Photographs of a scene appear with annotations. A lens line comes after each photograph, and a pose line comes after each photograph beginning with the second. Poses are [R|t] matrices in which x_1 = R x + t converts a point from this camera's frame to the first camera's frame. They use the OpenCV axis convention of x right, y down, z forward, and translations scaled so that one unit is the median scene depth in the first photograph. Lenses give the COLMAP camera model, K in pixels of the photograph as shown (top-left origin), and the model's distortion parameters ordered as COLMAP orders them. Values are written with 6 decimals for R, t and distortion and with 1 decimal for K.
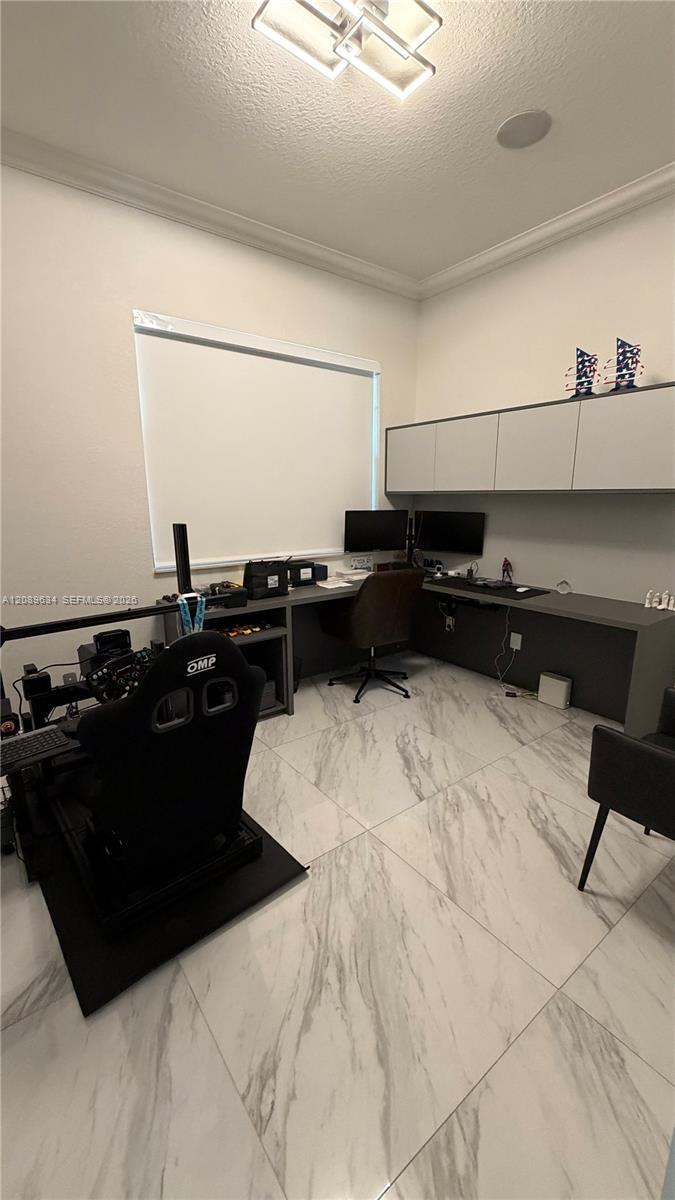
lens RADIAL K [[473.7, 0, 341.6], [0, 473.7, 598.7], [0, 0, 1]] dist [0.003062, 0.000152]
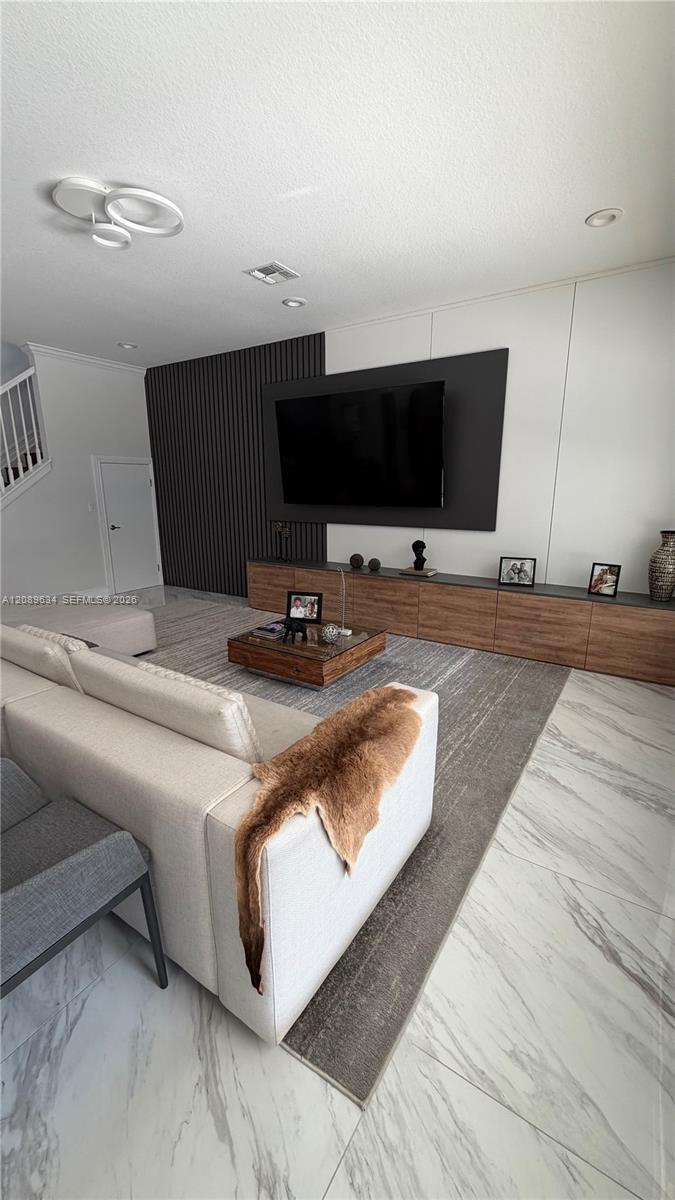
lens RADIAL K [[473.7, 0, 340.5], [0, 473.7, 601.3], [0, 0, 1]] dist [0.003062, 0.000152]
pose [[0.943167, -0.084262, 0.321460, -0.262462], [0.075090, 0.996340, 0.040848, -0.191313], [-0.323725, -0.014388, 0.946042, 0.625155]]
